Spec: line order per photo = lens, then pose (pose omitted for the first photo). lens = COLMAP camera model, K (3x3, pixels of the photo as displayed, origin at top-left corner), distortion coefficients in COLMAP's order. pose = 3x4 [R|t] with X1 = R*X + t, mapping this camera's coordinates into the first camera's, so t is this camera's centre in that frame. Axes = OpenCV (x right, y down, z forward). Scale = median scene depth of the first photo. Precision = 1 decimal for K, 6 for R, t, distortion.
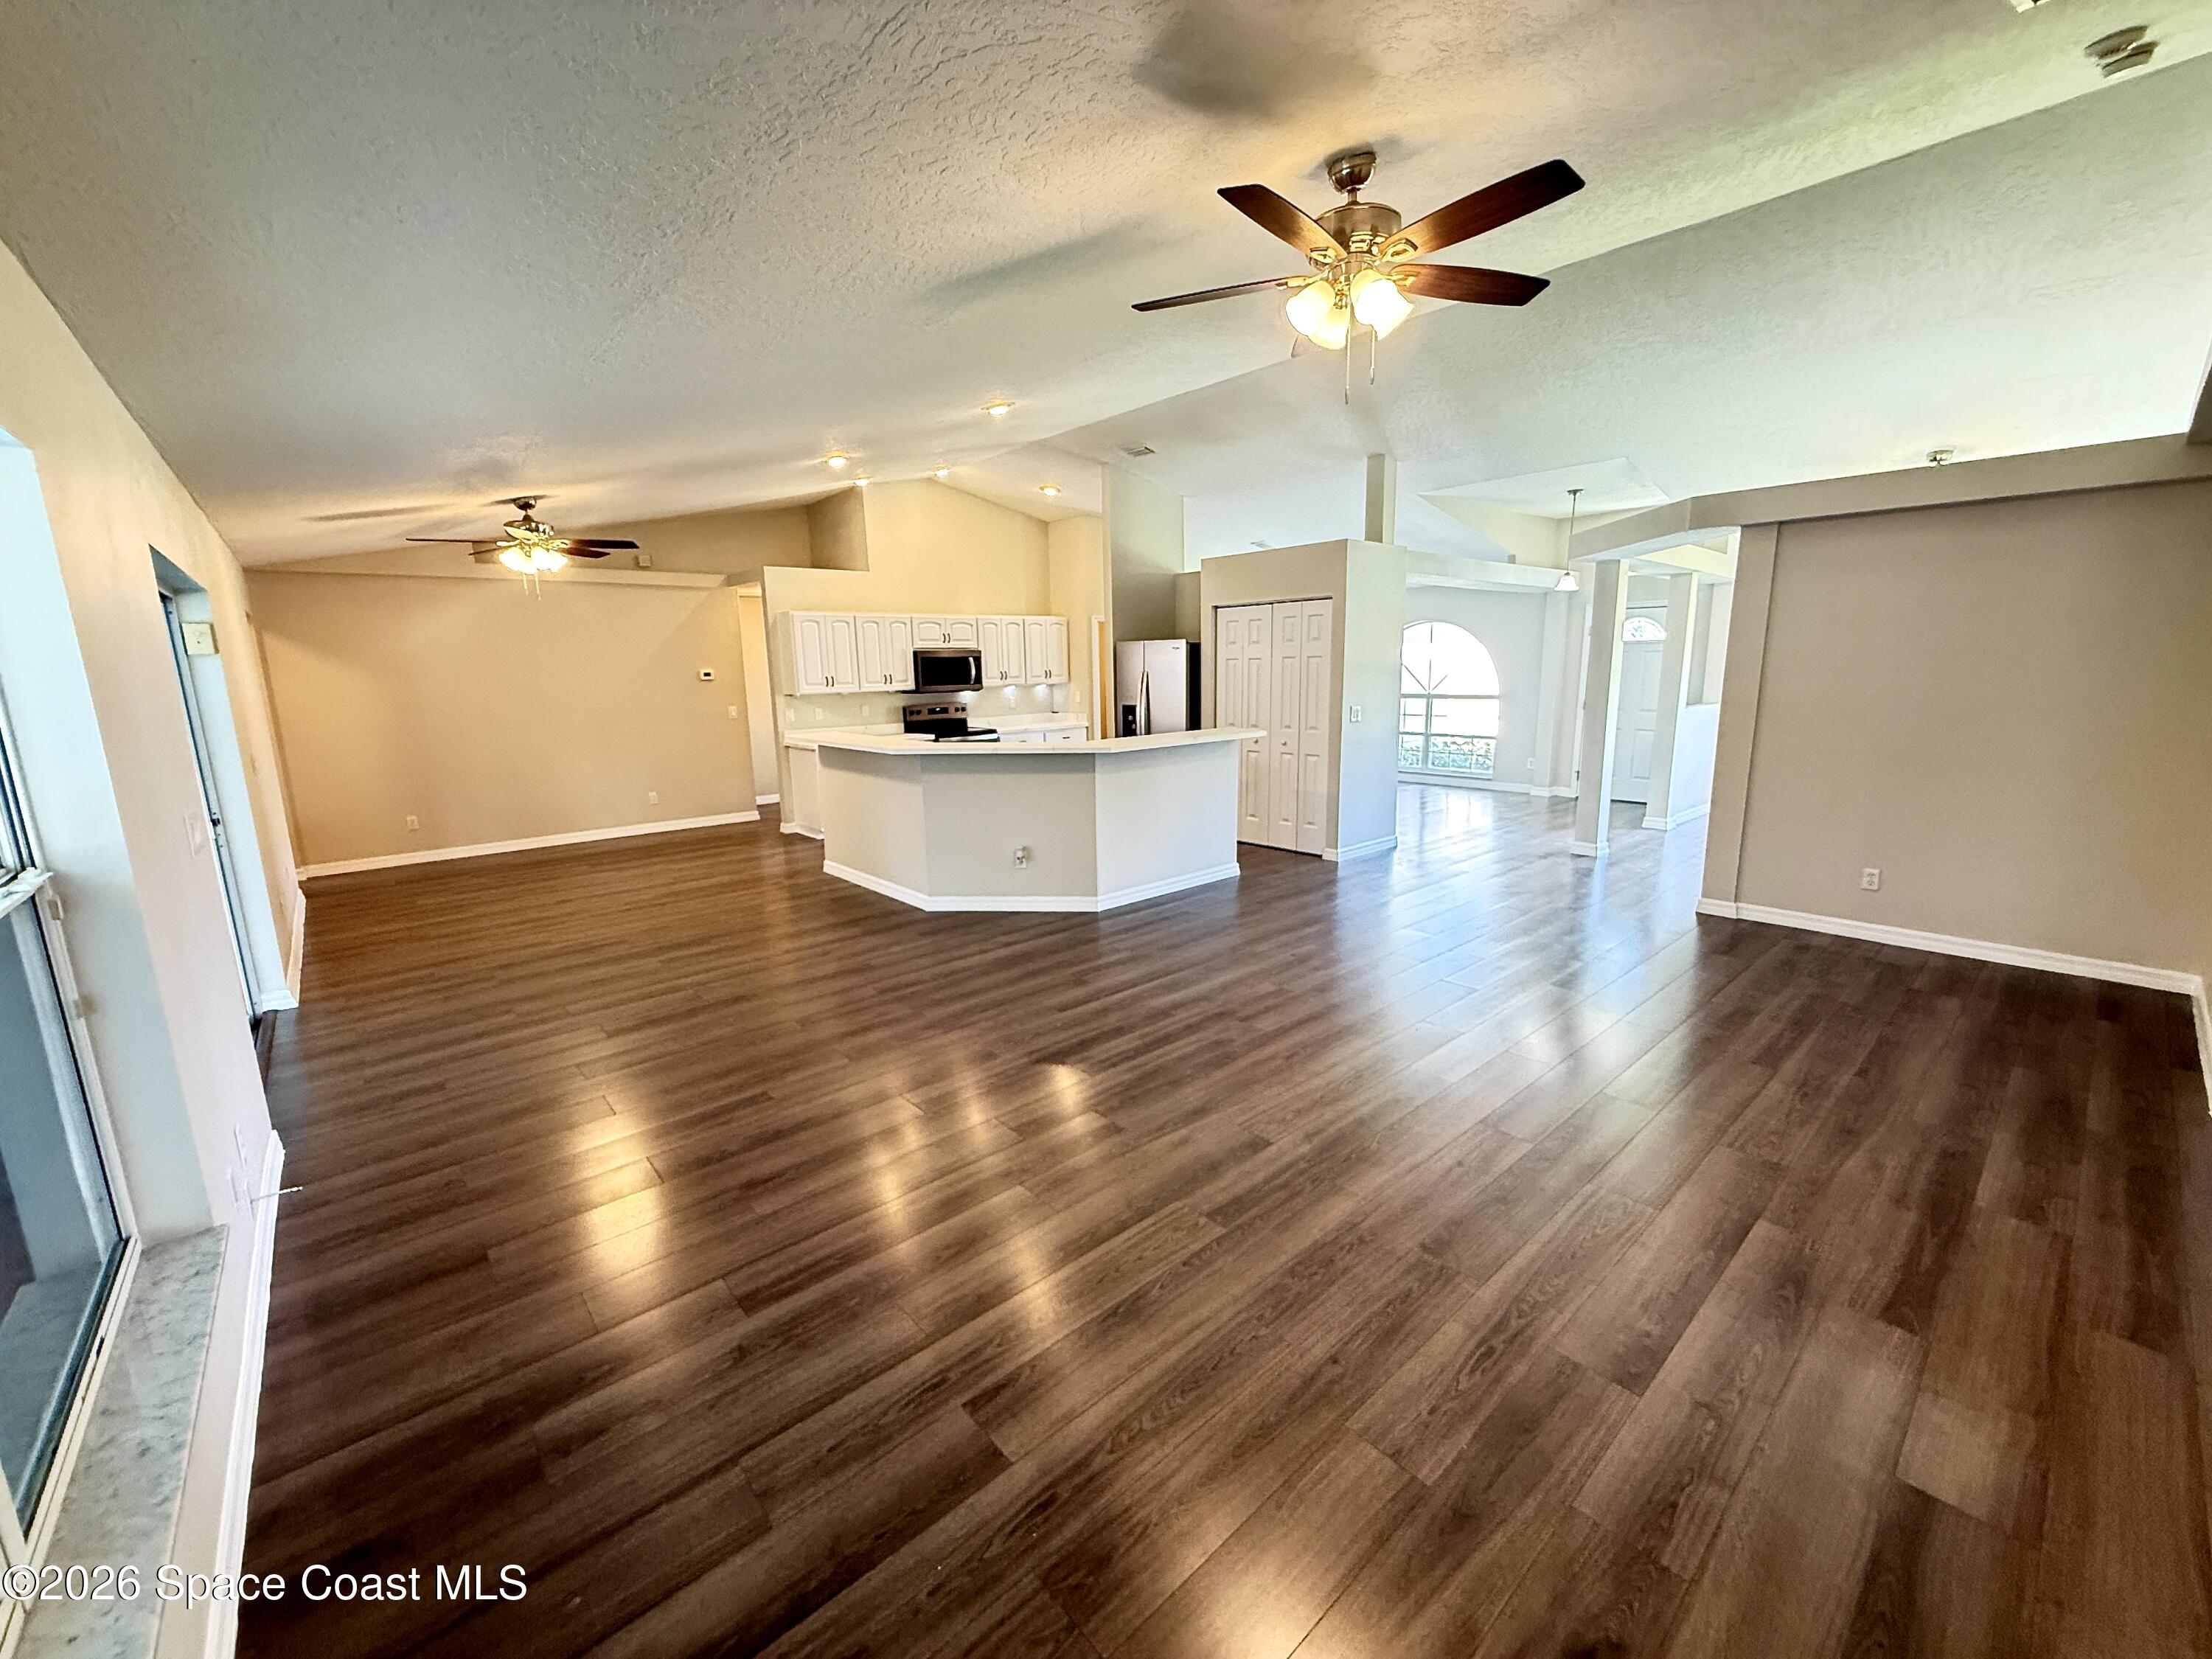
lens RADIAL K [[883.4, 0, 1095.6], [0, 883.4, 829.6], [0, 0, 1]] dist [-0.000224, 0.000401]
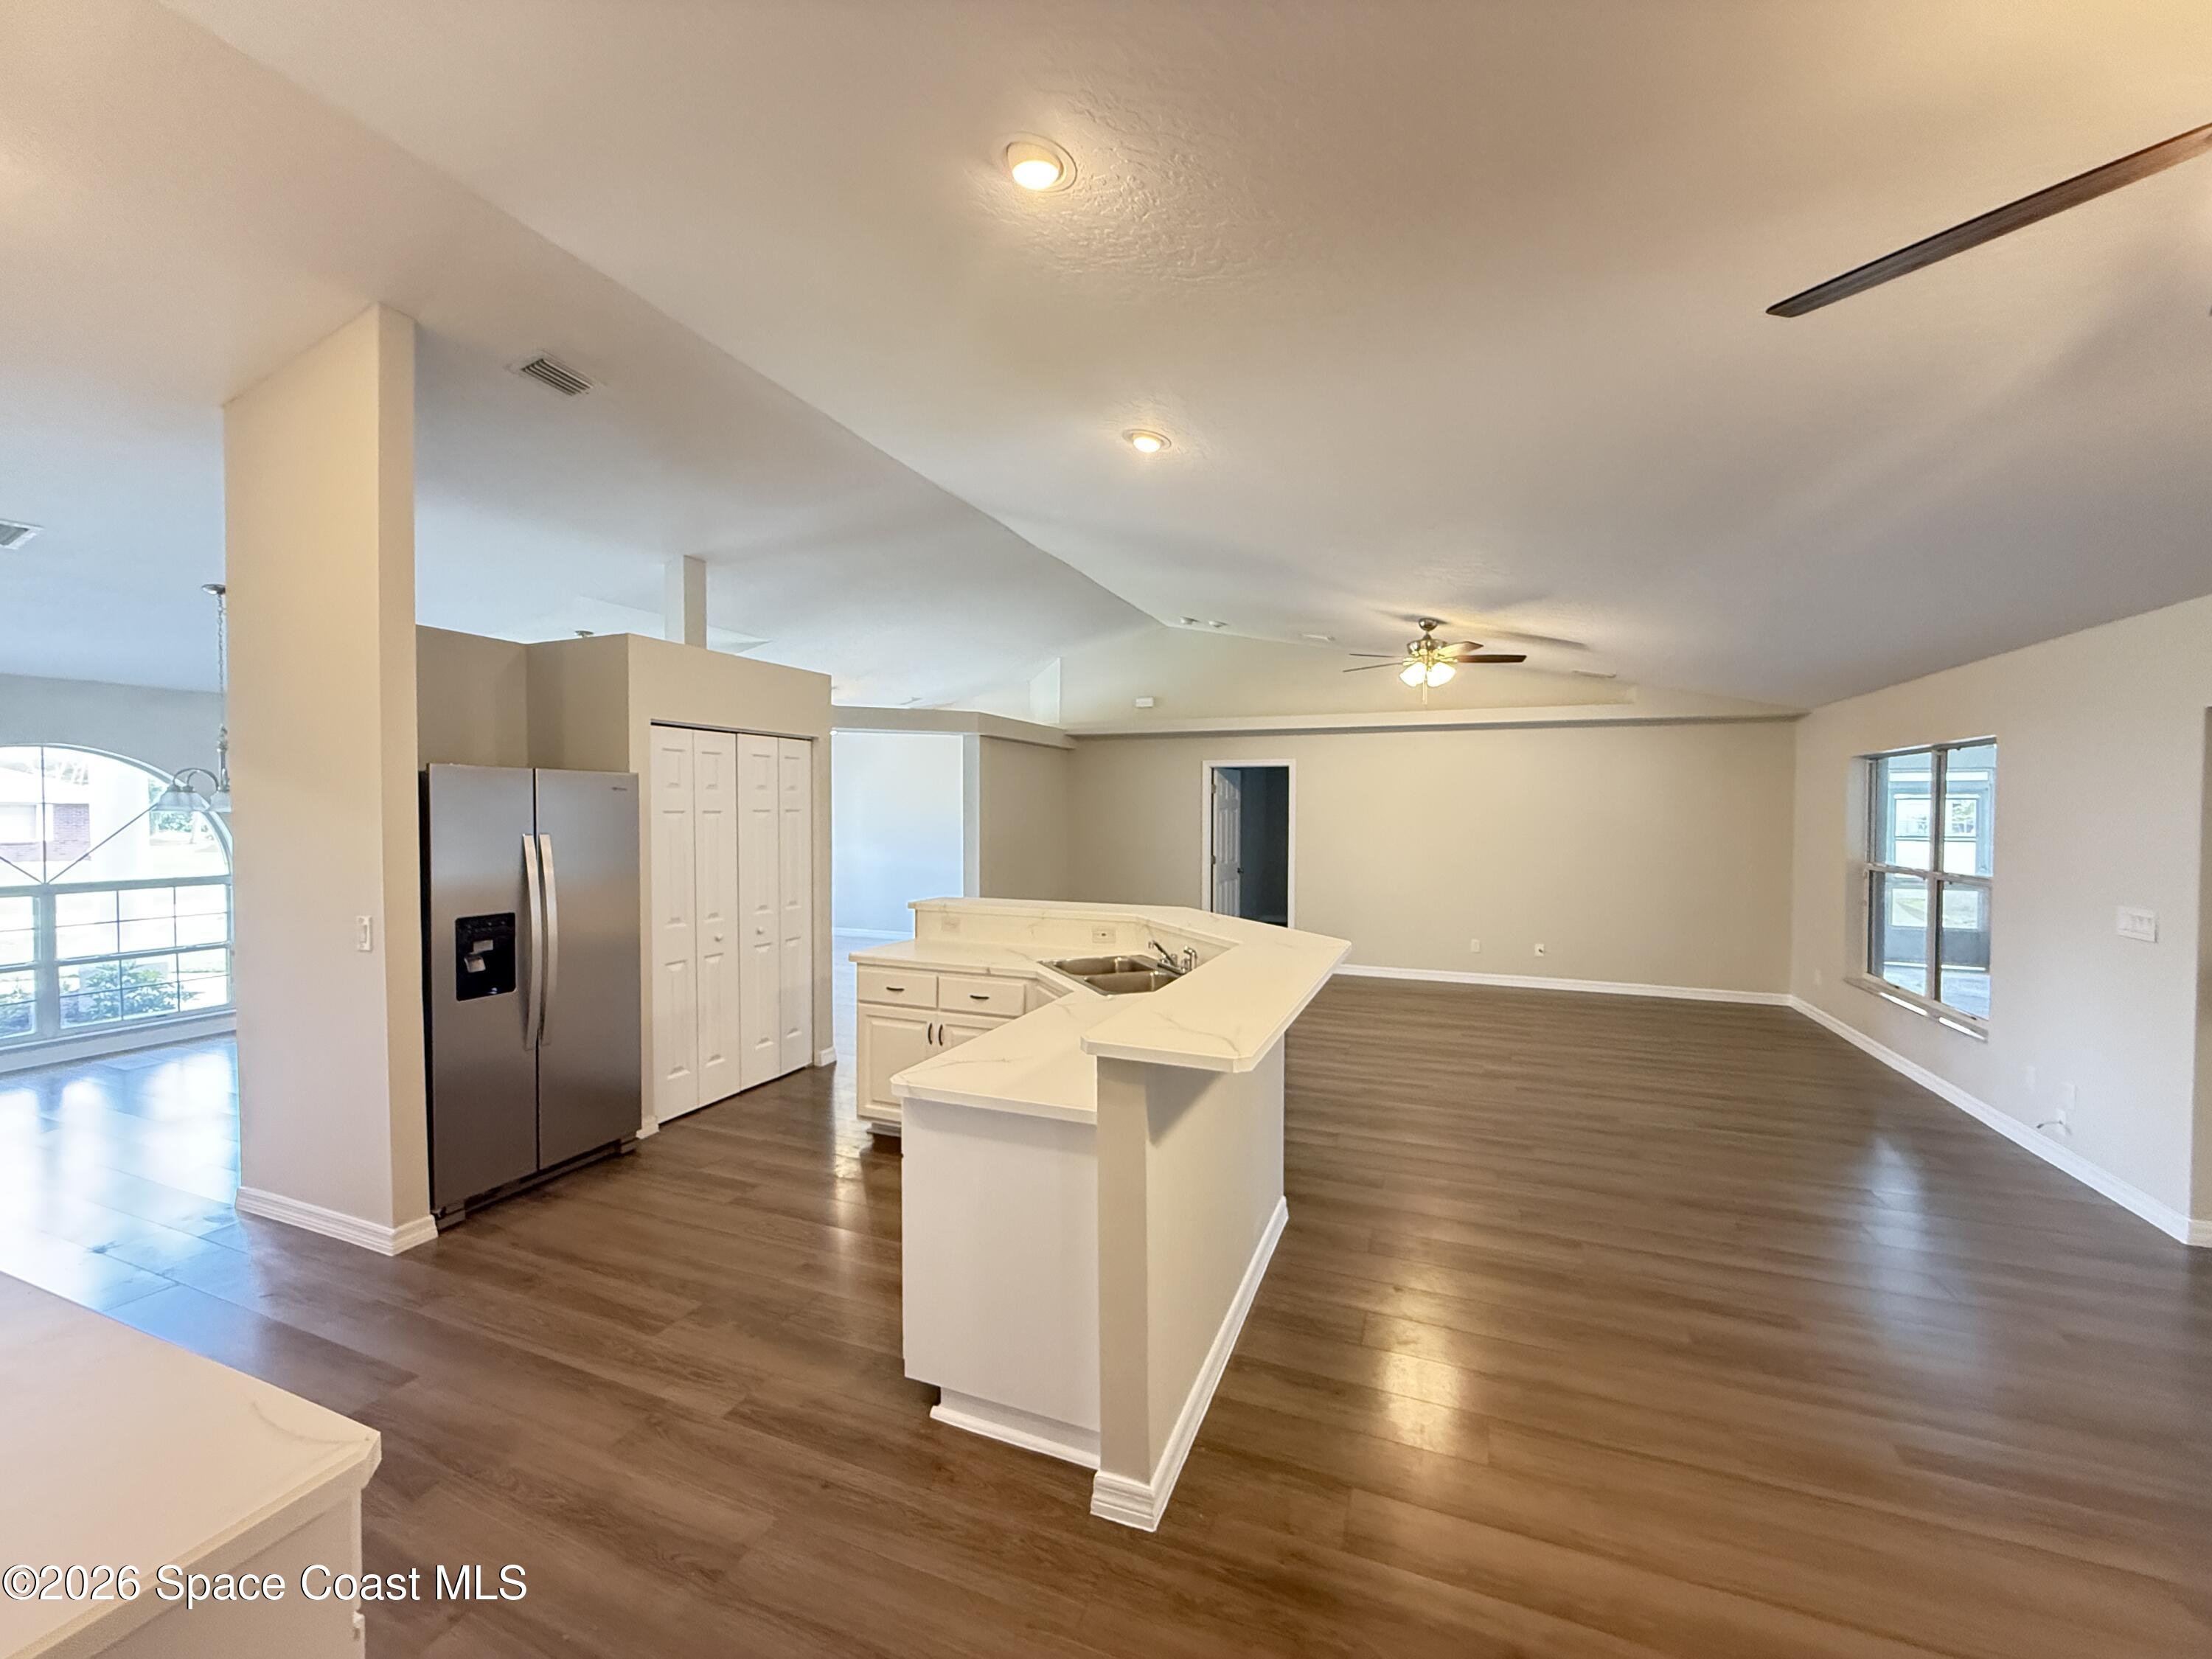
lens RADIAL K [[883.9, 0, 1098.1], [0, 883.9, 838.3], [0, 0, 1]] dist [-0.002333, 0.000004]
pose [[-0.451575, -0.008860, 0.892189, -0.711336], [0.172625, 0.980189, 0.097107, -0.257623], [-0.875374, 0.197865, -0.441100, 1.422885]]
